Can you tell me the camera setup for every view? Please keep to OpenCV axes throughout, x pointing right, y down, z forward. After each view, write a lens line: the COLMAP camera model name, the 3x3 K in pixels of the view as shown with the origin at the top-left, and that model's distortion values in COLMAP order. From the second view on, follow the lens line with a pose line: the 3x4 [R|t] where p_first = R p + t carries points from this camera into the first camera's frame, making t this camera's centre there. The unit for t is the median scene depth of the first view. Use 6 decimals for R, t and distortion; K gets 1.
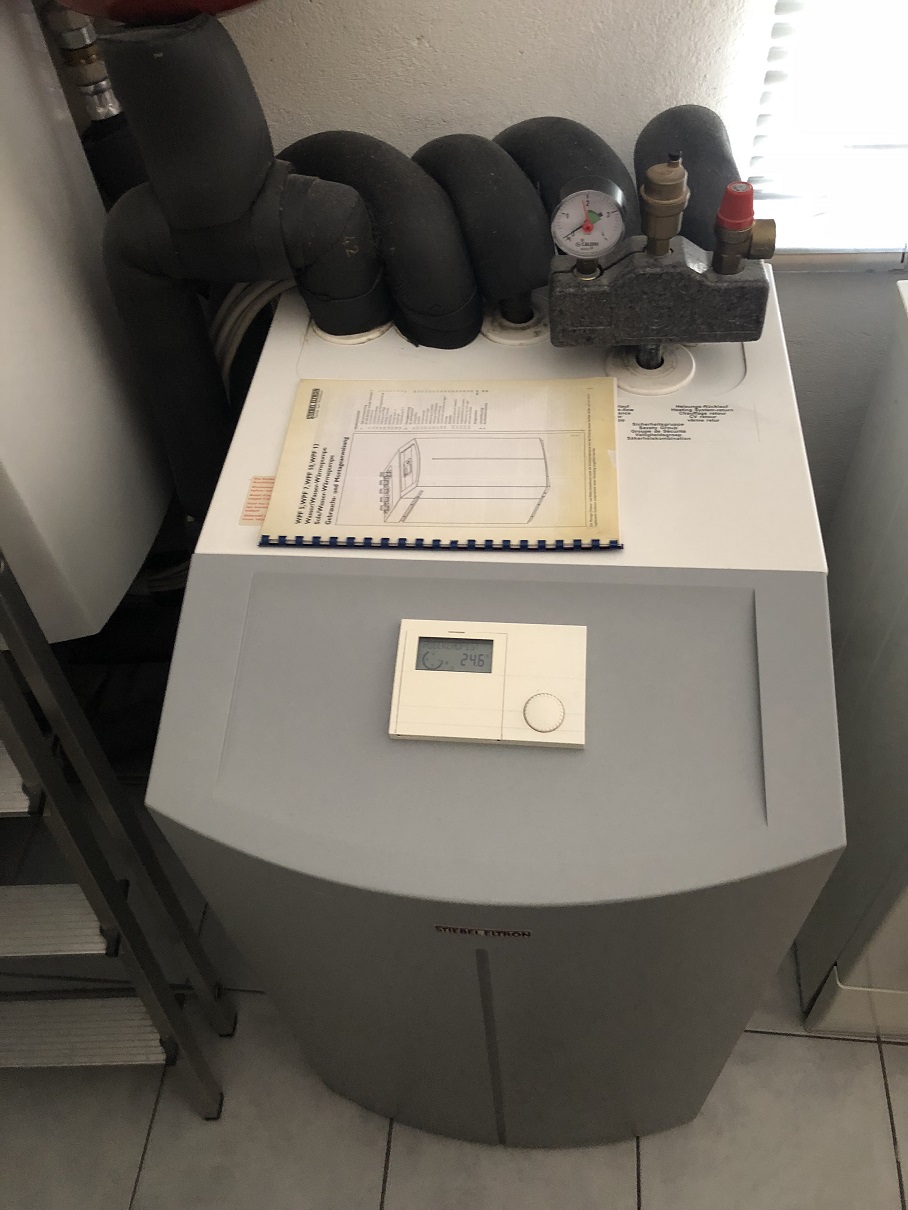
lens RADIAL K [[1001.1, 0, 451.2], [0, 1001.1, 607.9], [0, 0, 1]] dist [0.011641, 0.014968]
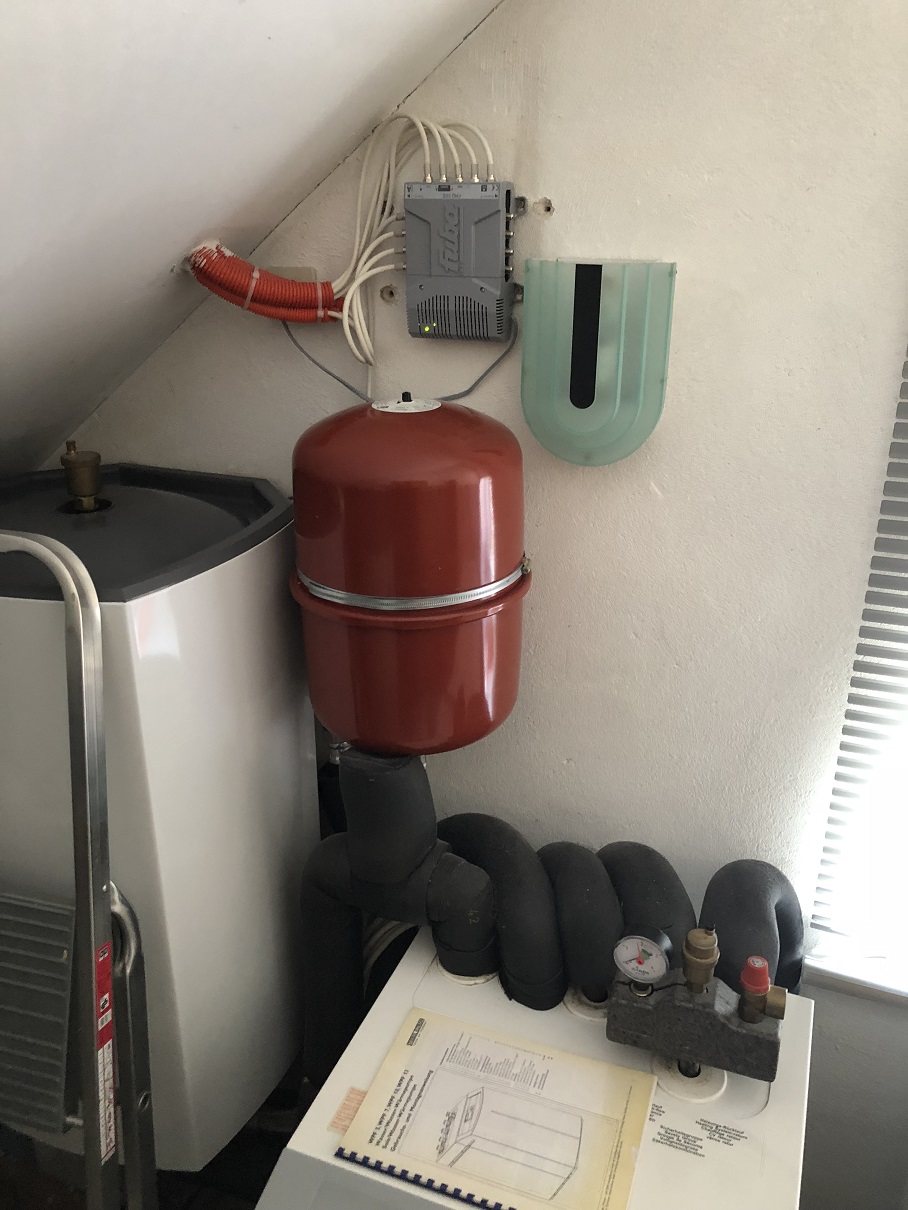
lens RADIAL K [[1001.1, 0, 461.2], [0, 1001.1, 602.4], [0, 0, 1]] dist [0.011641, 0.014968]
pose [[0.960426, 0.165598, -0.223962, 0.118325], [-0.252135, 0.858570, -0.446415, -0.124458], [0.118361, 0.485217, 0.866346, -0.377490]]
